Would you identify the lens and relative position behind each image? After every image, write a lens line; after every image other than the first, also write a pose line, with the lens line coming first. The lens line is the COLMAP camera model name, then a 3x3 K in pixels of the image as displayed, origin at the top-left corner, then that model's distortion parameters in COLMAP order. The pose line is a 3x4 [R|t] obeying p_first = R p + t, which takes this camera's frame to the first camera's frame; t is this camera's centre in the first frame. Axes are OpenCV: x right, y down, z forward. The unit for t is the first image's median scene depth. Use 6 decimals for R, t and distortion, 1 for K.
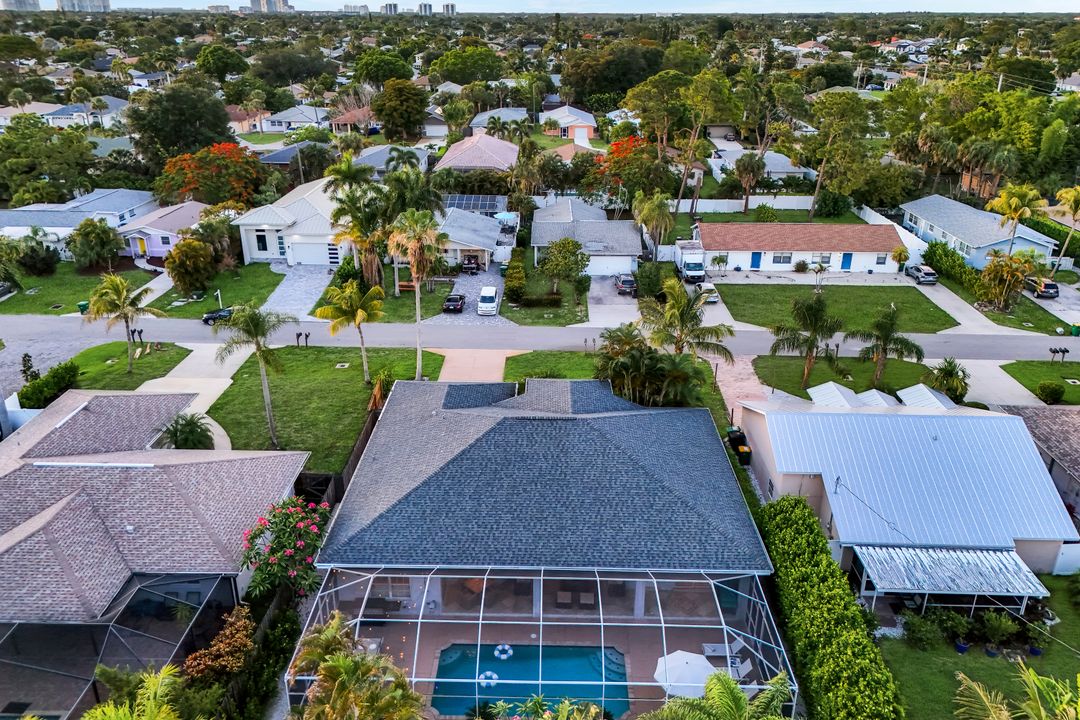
lens RADIAL K [[792.9, 0, 540.0], [0, 792.9, 360.0], [0, 0, 1]] dist [0.075227, -0.070973]
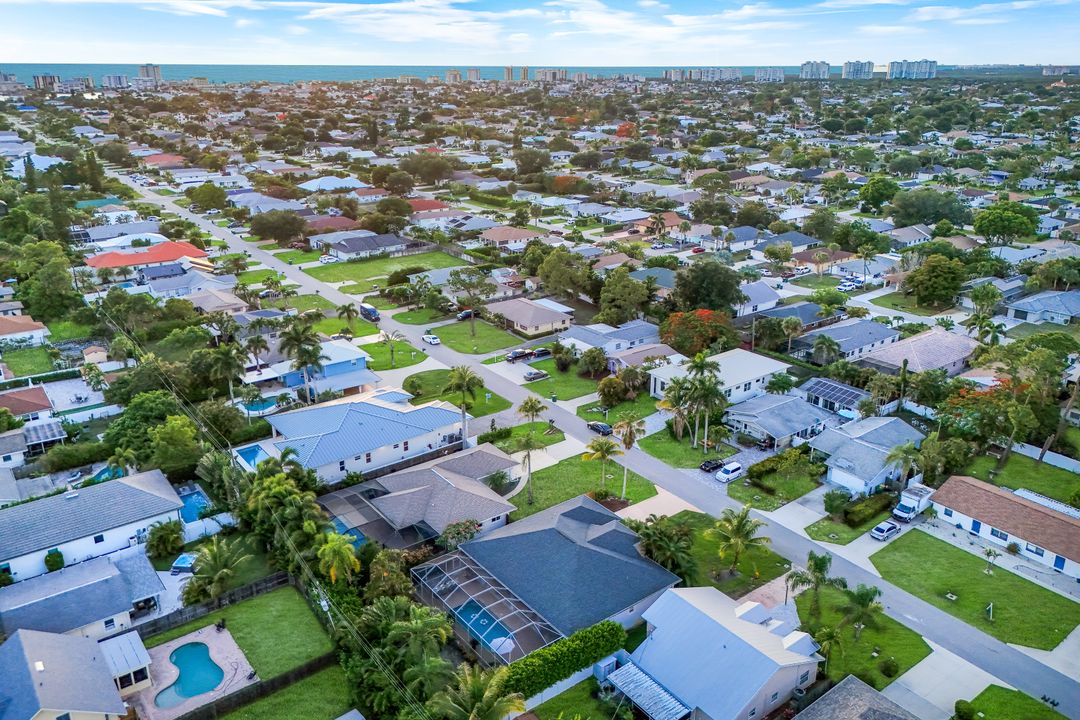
lens RADIAL K [[792.9, 0, 540.0], [0, 792.9, 360.0], [0, 0, 1]] dist [0.075227, -0.070973]
pose [[0.624891, 0.264980, -0.734368, 0.700080], [-0.309701, 0.947597, 0.078387, -0.260073], [0.716656, 0.178451, 0.674210, -0.288346]]
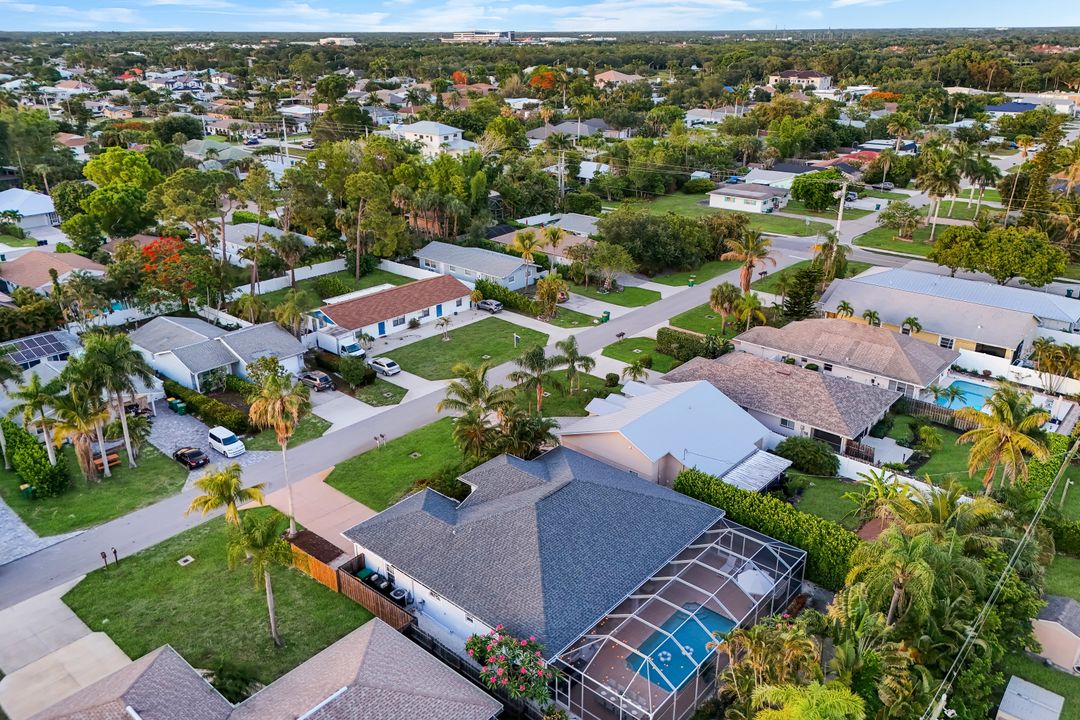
lens RADIAL K [[817.7, 0, 540.0], [0, 817.7, 360.0], [0, 0, 1]] dist [-0.003218, -0.001481]
pose [[0.646597, -0.294693, 0.703611, -0.452175], [0.313360, 0.943562, 0.107222, -0.143505], [-0.695498, 0.151154, 0.702449, 0.010912]]
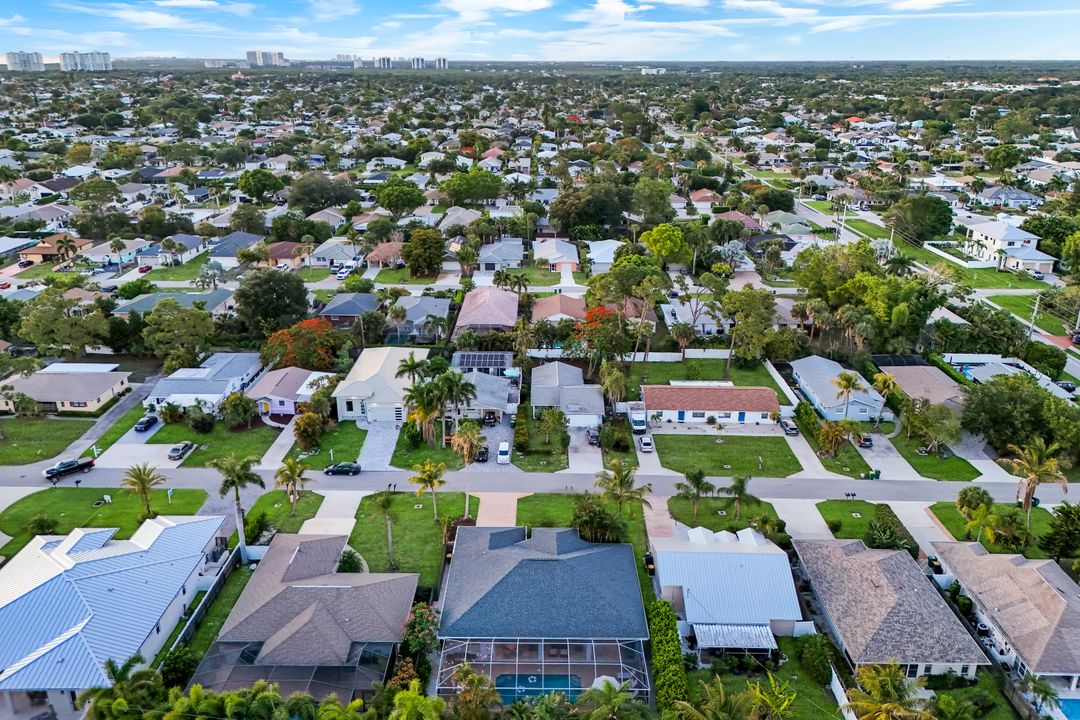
lens RADIAL K [[792.9, 0, 540.0], [0, 792.9, 360.0], [0, 0, 1]] dist [0.075227, -0.070973]
pose [[0.999917, -0.007012, 0.010776, -0.009813], [0.007562, 0.998626, -0.051860, -0.161127], [-0.010397, 0.051937, 0.998596, -0.510842]]
